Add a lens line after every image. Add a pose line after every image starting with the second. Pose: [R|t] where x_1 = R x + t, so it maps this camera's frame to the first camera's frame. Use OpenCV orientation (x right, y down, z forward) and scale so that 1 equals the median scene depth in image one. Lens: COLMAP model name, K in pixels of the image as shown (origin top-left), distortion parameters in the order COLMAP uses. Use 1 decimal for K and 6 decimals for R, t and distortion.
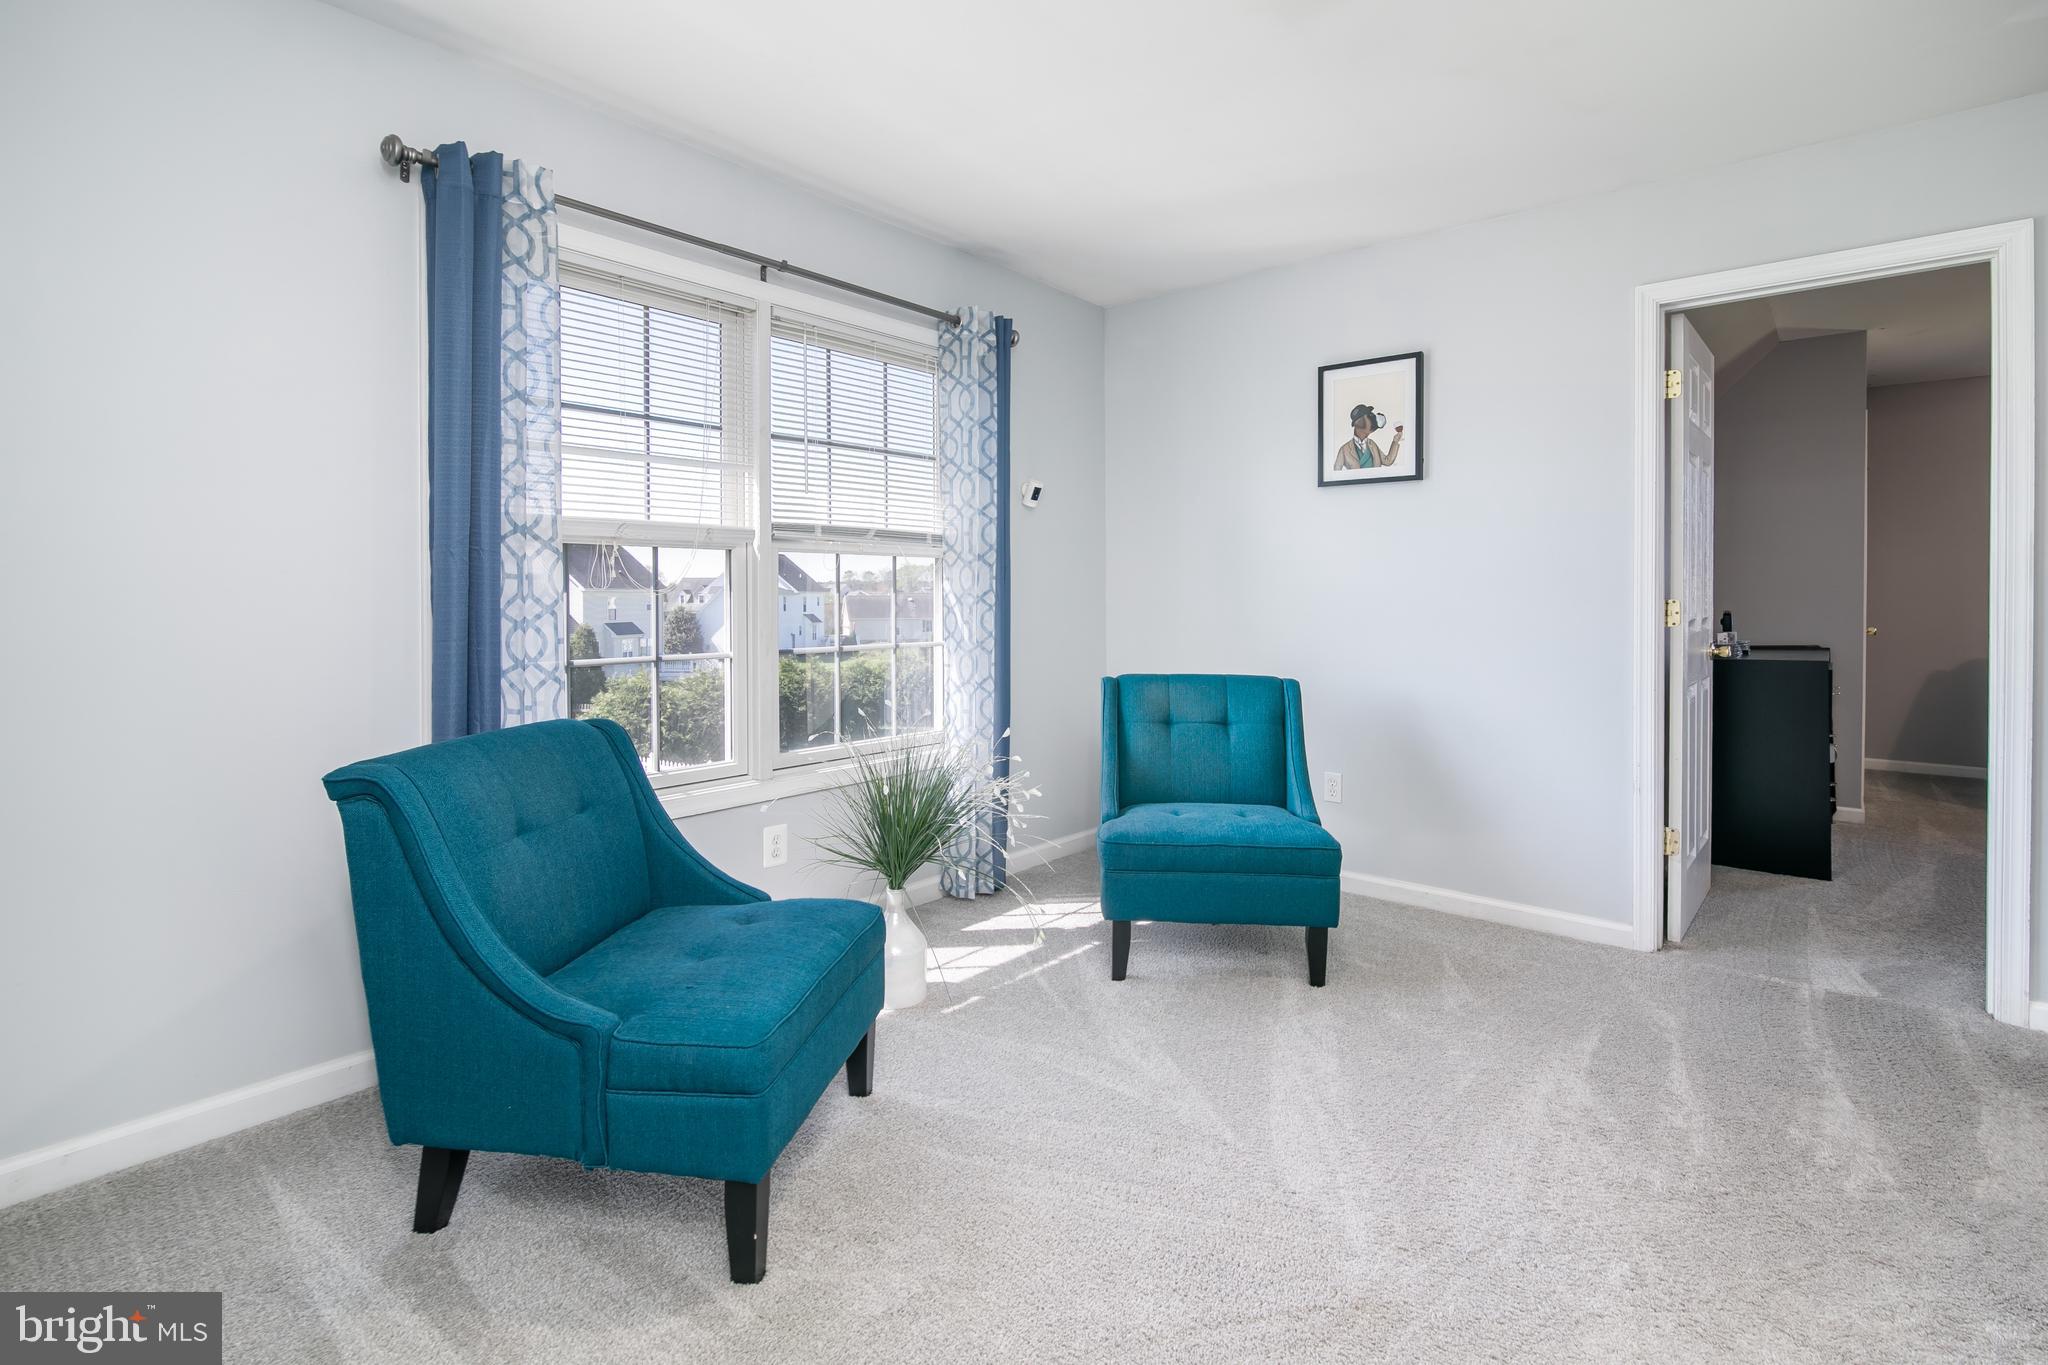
lens RADIAL K [[973.5, 0, 1031.0], [0, 973.5, 600.5], [0, 0, 1]] dist [-0.000229, 0.000029]
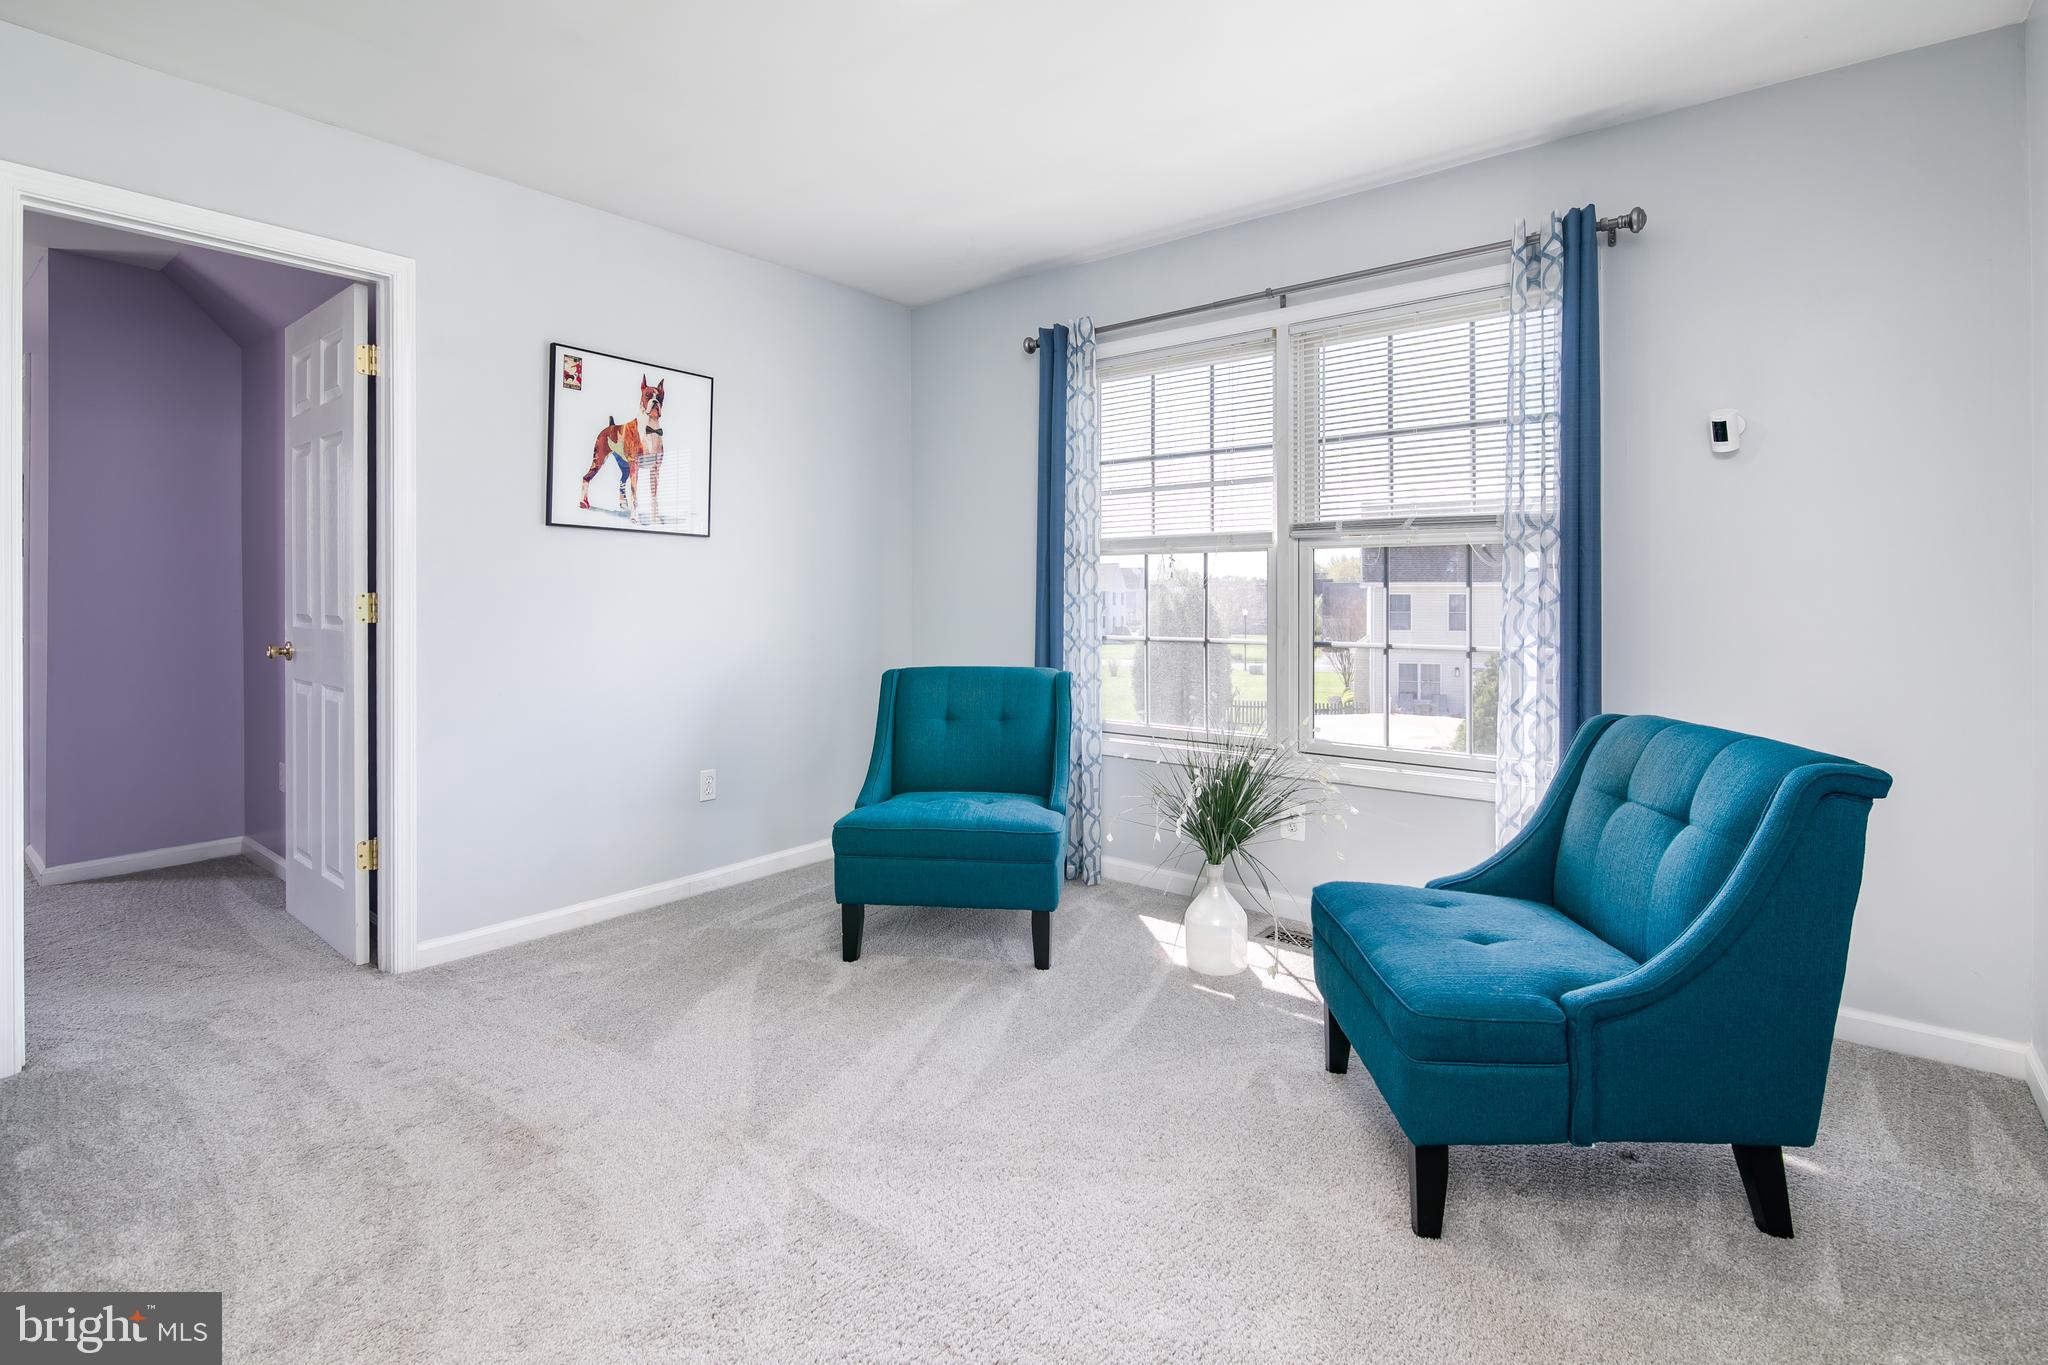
lens RADIAL K [[973.5, 0, 1031.0], [0, 973.5, 600.5], [0, 0, 1]] dist [-0.000229, 0.000029]
pose [[0.025874, 0.003100, -0.999660, 0.856991], [-0.008910, 0.999956, 0.002870, 0.005468], [0.999625, 0.008833, 0.025901, 0.711929]]
